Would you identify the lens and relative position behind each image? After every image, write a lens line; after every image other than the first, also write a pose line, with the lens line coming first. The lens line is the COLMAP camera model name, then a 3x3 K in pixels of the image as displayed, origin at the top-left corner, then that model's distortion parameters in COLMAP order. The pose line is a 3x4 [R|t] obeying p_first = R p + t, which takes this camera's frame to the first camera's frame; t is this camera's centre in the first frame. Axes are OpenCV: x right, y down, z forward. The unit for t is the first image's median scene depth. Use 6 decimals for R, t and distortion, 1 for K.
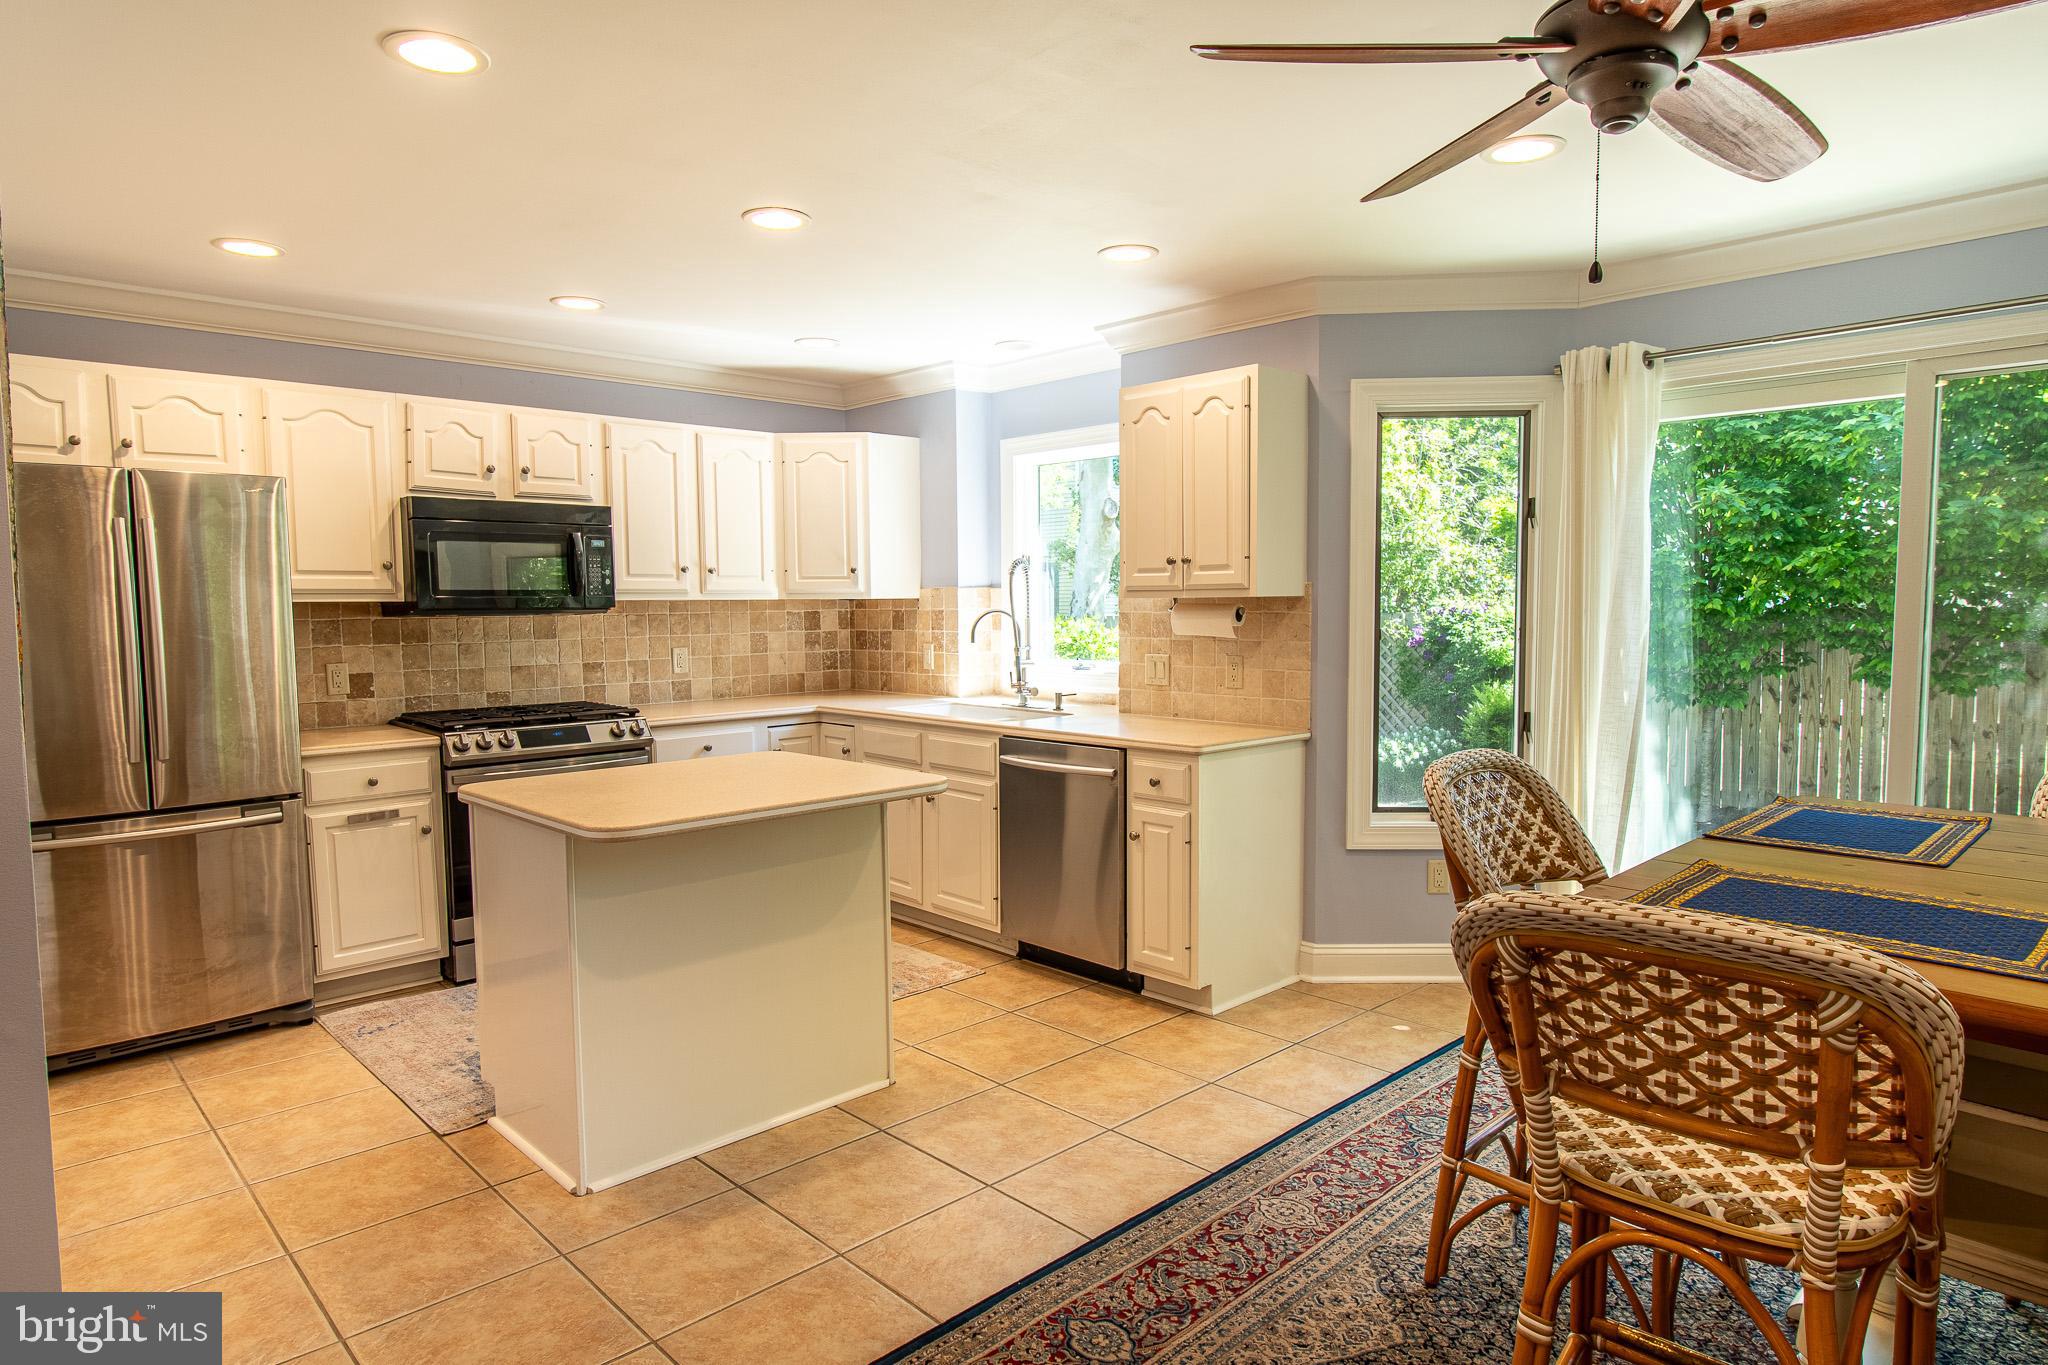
lens RADIAL K [[1193.5, 0, 1025.9], [0, 1193.5, 686.9], [0, 0, 1]] dist [0.004070, -0.007880]
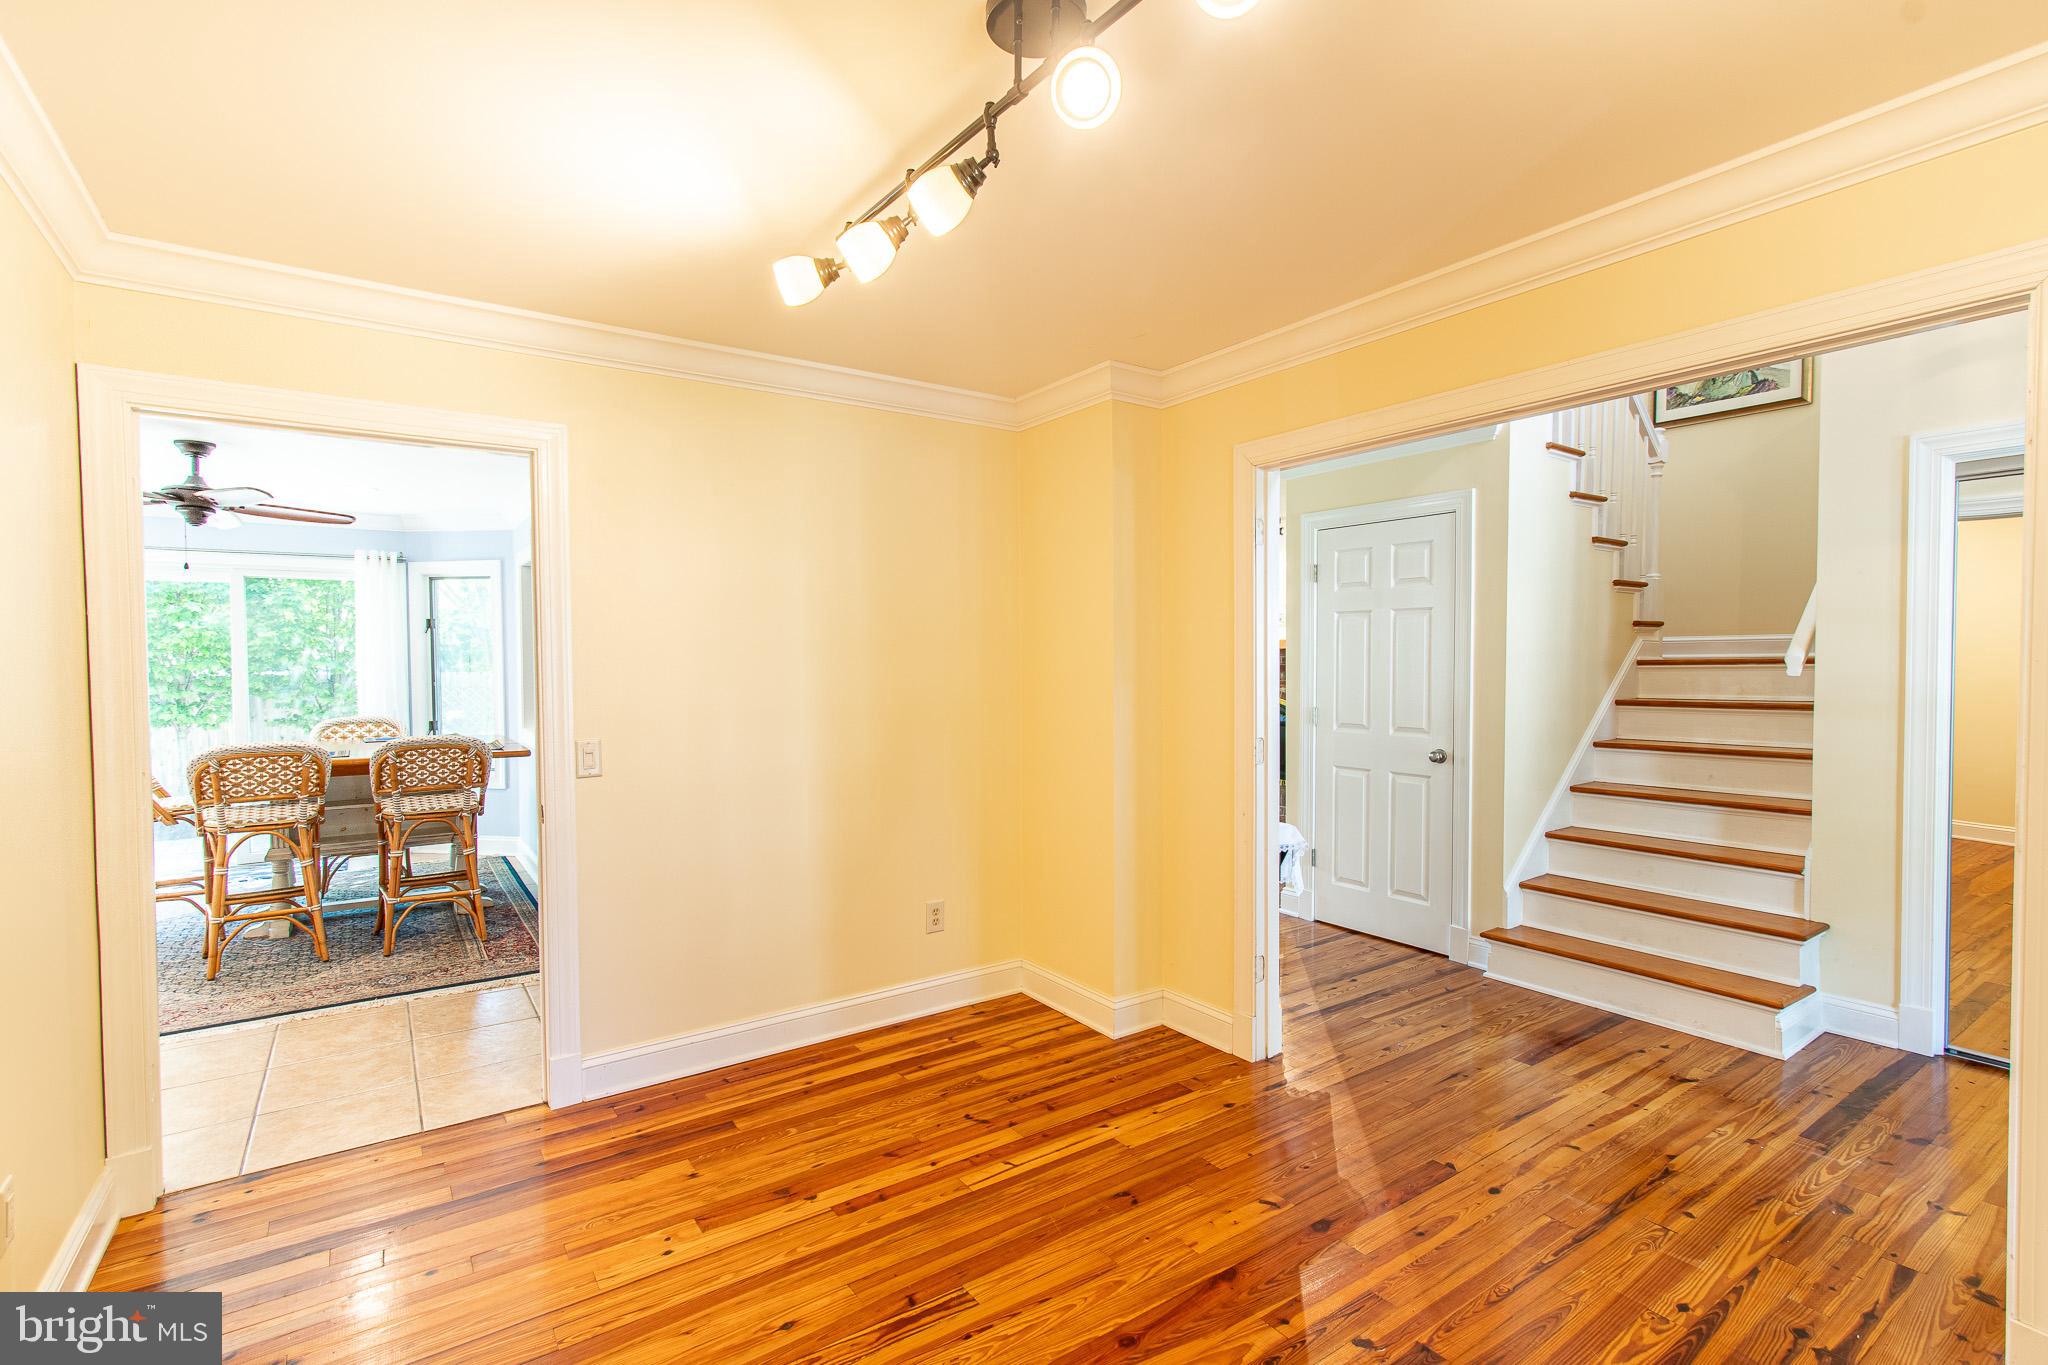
lens RADIAL K [[937.1, 0, 1024.8], [0, 937.1, 682.0], [0, 0, 1]] dist [-0.000604, 0.001183]
pose [[0.147235, -0.015704, 0.988977, -0.622265], [0.076244, 0.997079, 0.004482, 0.043089], [-0.986159, 0.074744, 0.148002, -0.574326]]
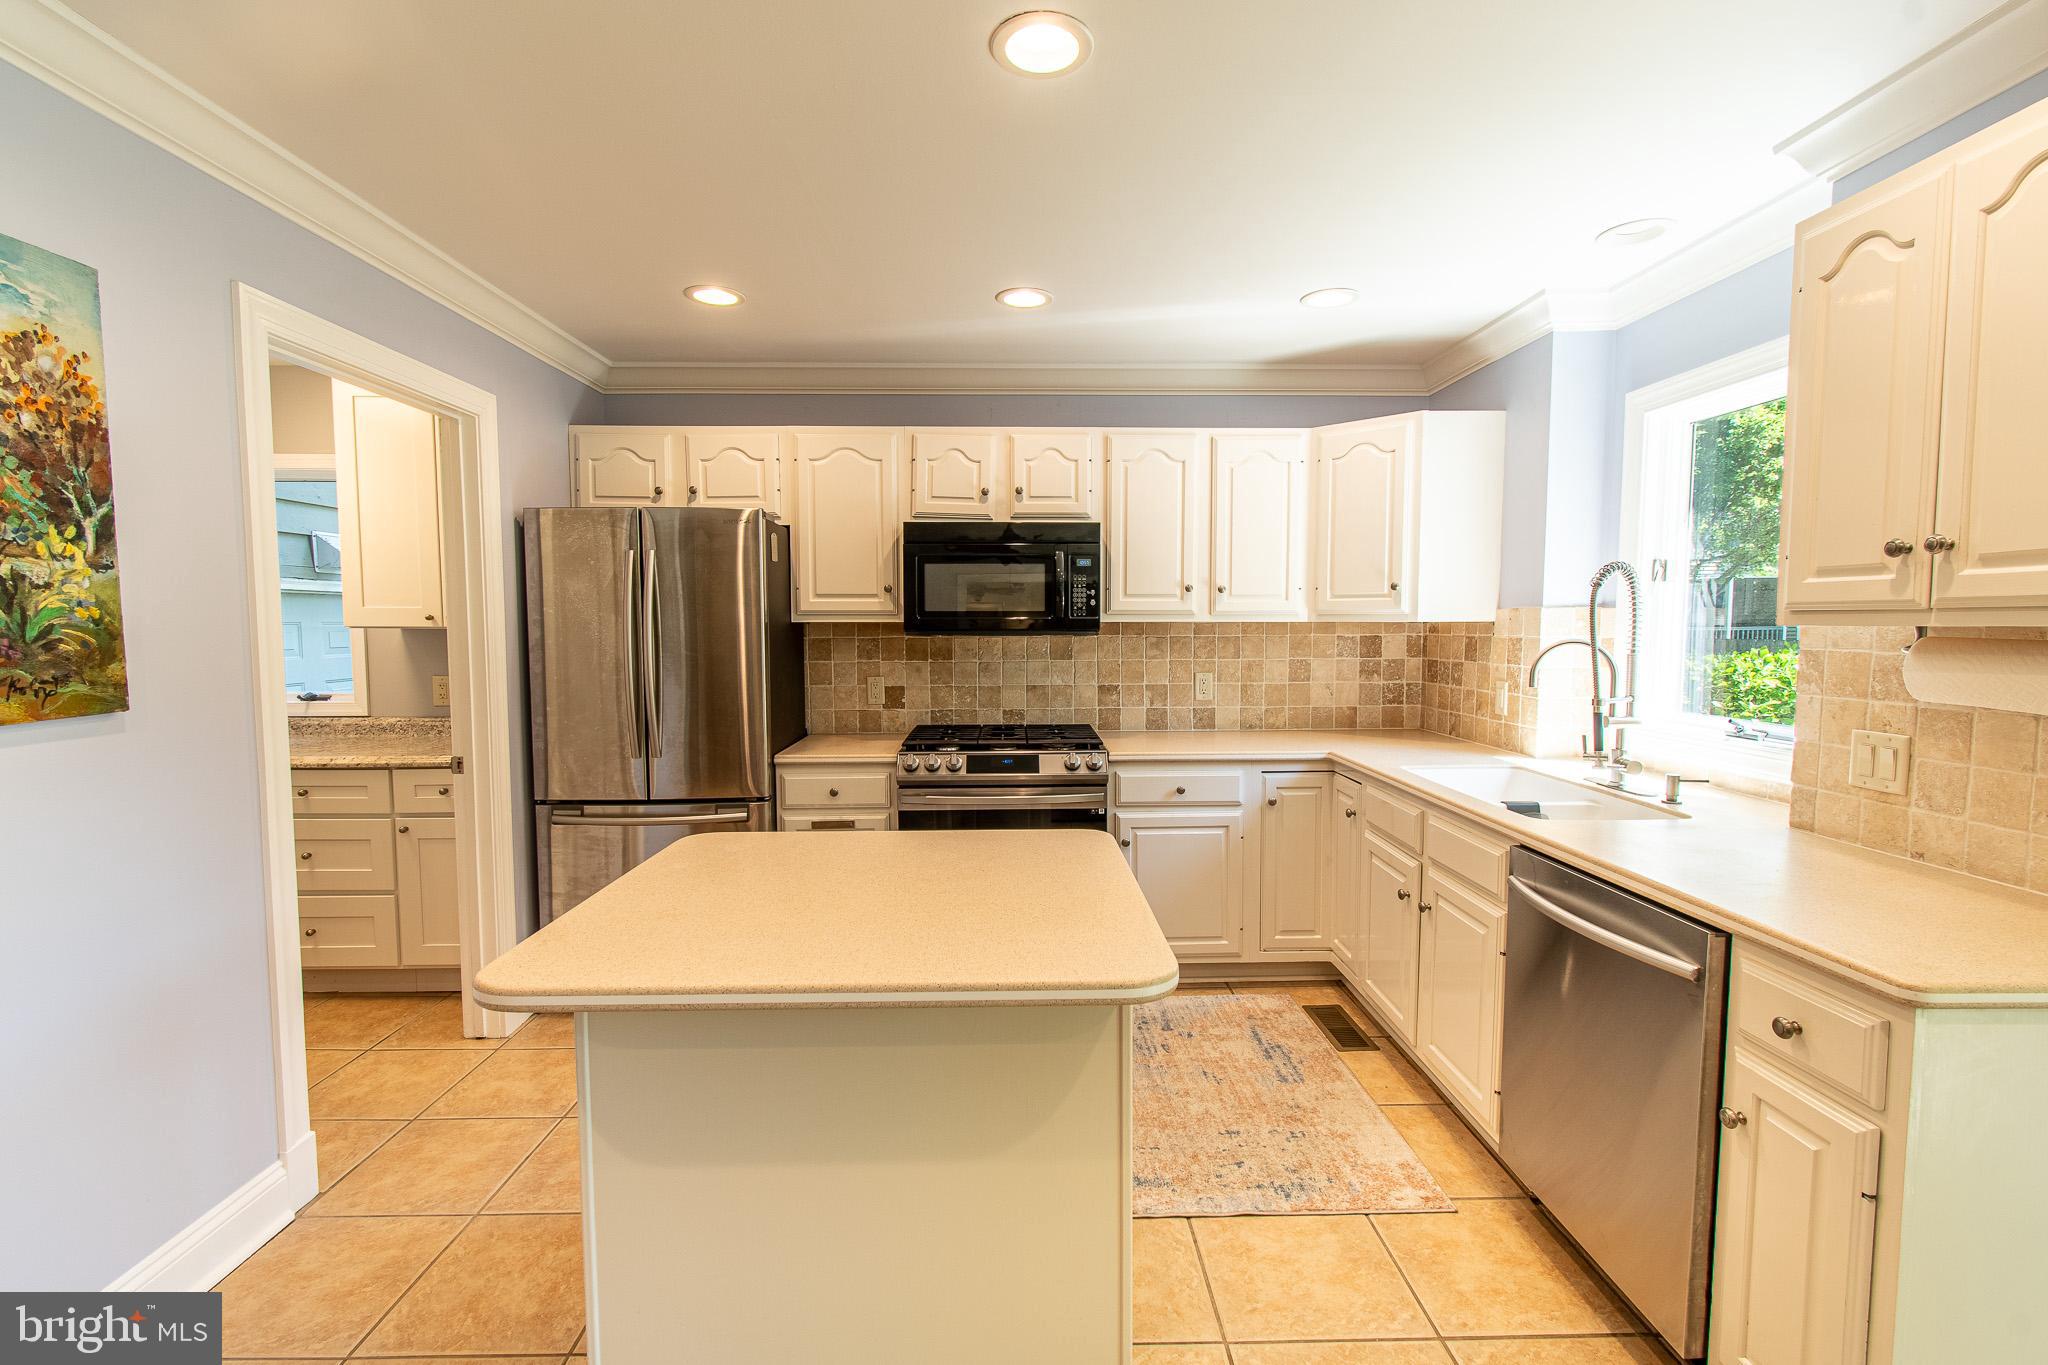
lens RADIAL K [[902.2, 0, 1025.9], [0, 902.2, 685.3], [0, 0, 1]] dist [0.004425, -0.002745]
pose [[0.738214, 0.054078, -0.672396, 0.099248], [-0.053399, 0.998338, 0.021667, -0.036735], [0.672450, 0.019911, 0.739875, 0.454794]]
